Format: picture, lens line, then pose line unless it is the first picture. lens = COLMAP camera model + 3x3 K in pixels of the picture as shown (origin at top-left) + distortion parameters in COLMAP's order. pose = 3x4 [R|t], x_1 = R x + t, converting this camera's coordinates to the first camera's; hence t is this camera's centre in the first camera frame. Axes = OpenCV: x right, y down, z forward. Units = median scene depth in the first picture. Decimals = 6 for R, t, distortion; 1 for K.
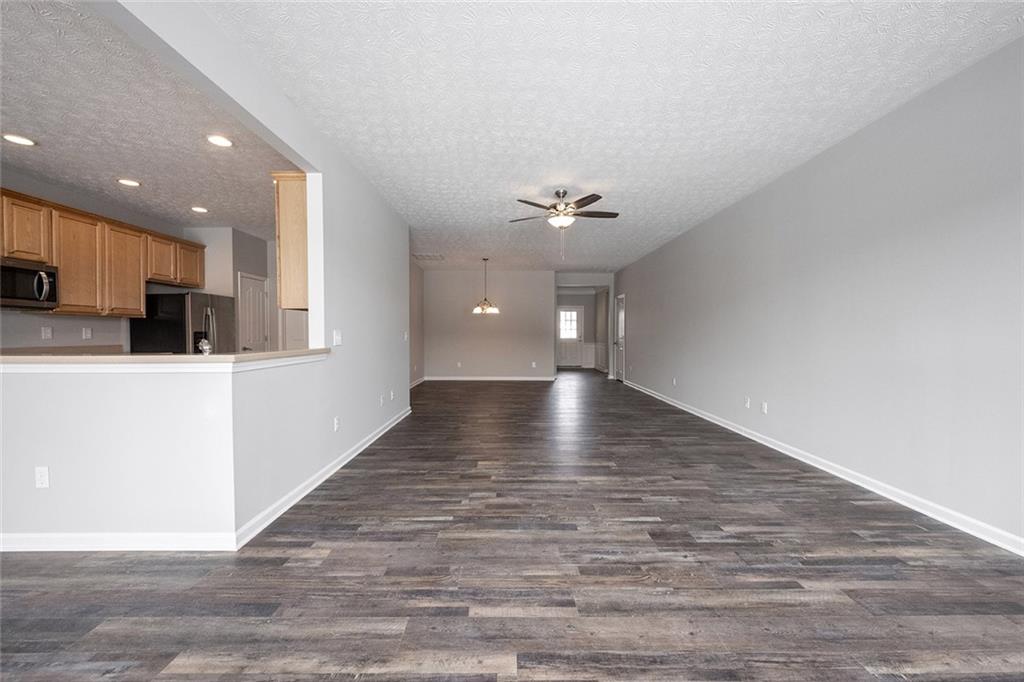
lens RADIAL K [[403.1, 0, 510.6], [0, 403.1, 342.5], [0, 0, 1]] dist [-0.000817, 0.000599]
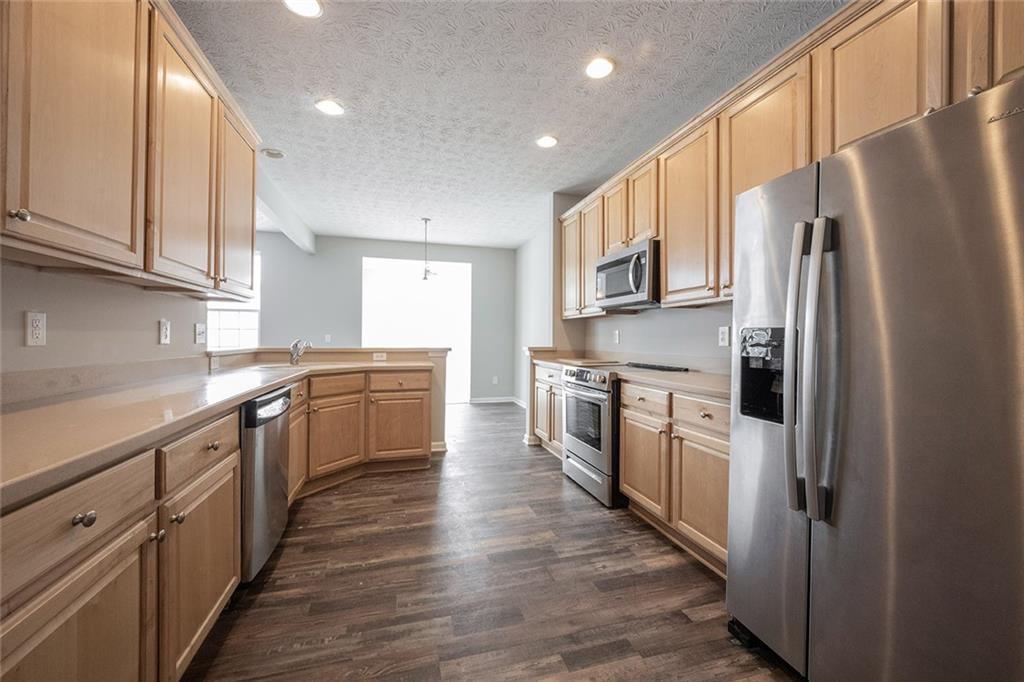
lens RADIAL K [[403.1, 0, 518.1], [0, 403.1, 342.9], [0, 0, 1]] dist [-0.000817, 0.000599]
pose [[-0.957413, -0.002106, -0.288714, -0.723779], [-0.011699, 0.999435, 0.031506, -0.031383], [0.288484, 0.033542, -0.956897, 1.623097]]
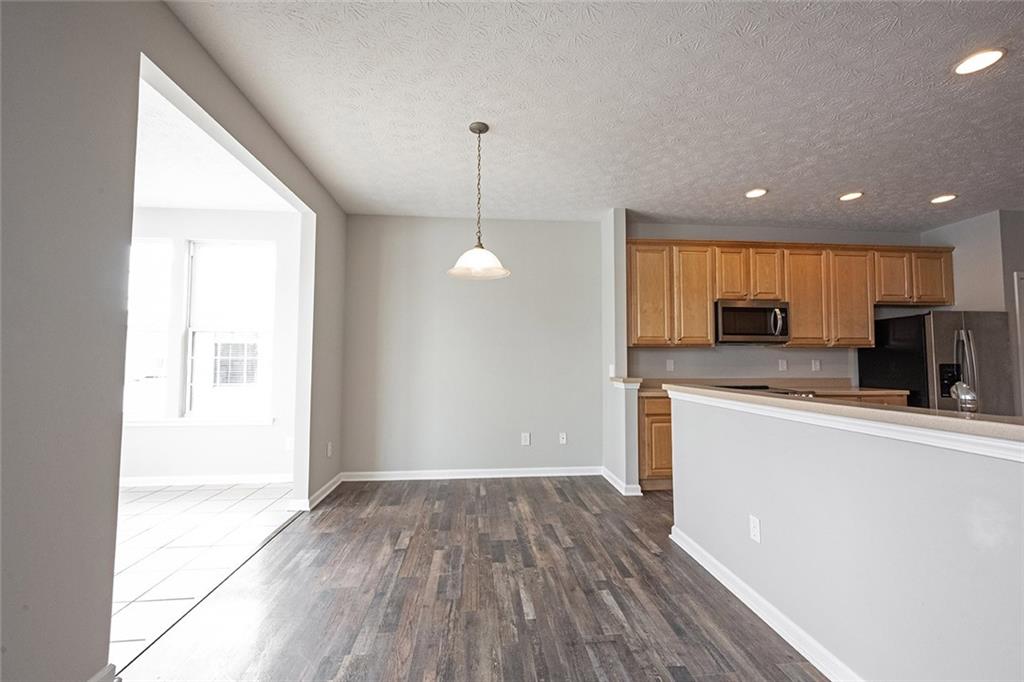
lens RADIAL K [[403.1, 0, 513.3], [0, 403.1, 341.4], [0, 0, 1]] dist [-0.000817, 0.000599]
pose [[0.092453, -0.049605, -0.994481, -0.157628], [-0.022177, 0.998408, -0.051863, -0.016231], [0.995470, 0.026850, 0.091205, 0.199402]]
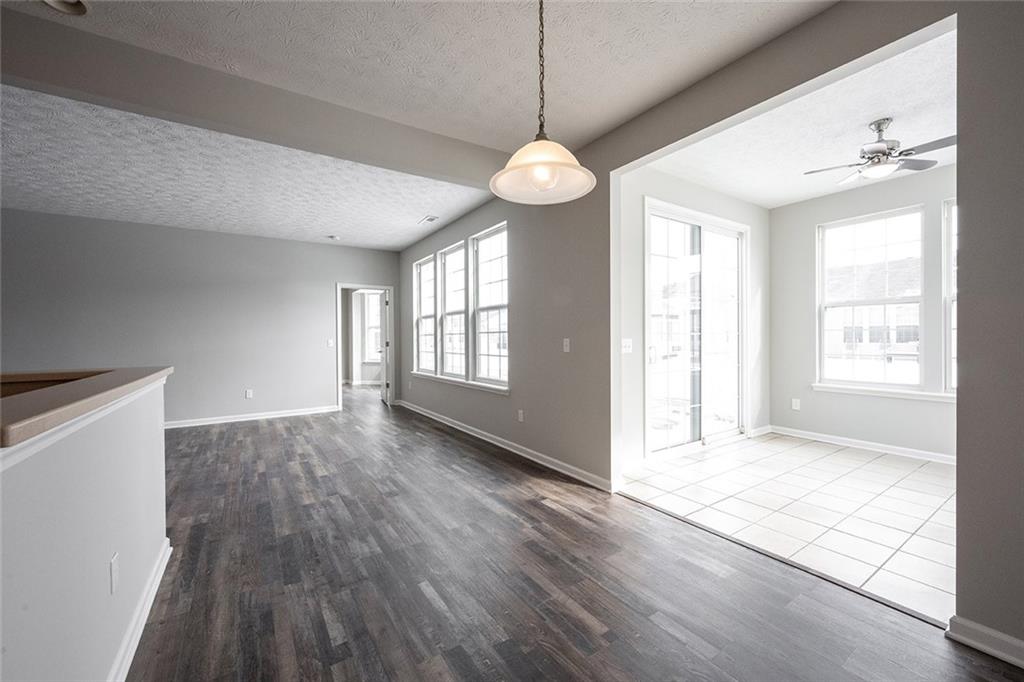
lens RADIAL K [[403.1, 0, 512.2], [0, 403.1, 340.5], [0, 0, 1]] dist [-0.000817, 0.000599]
pose [[-0.549136, -0.003729, 0.835724, -1.130159], [0.025875, 0.999435, 0.021461, -0.020186], [-0.835332, 0.033410, -0.548730, 0.445280]]
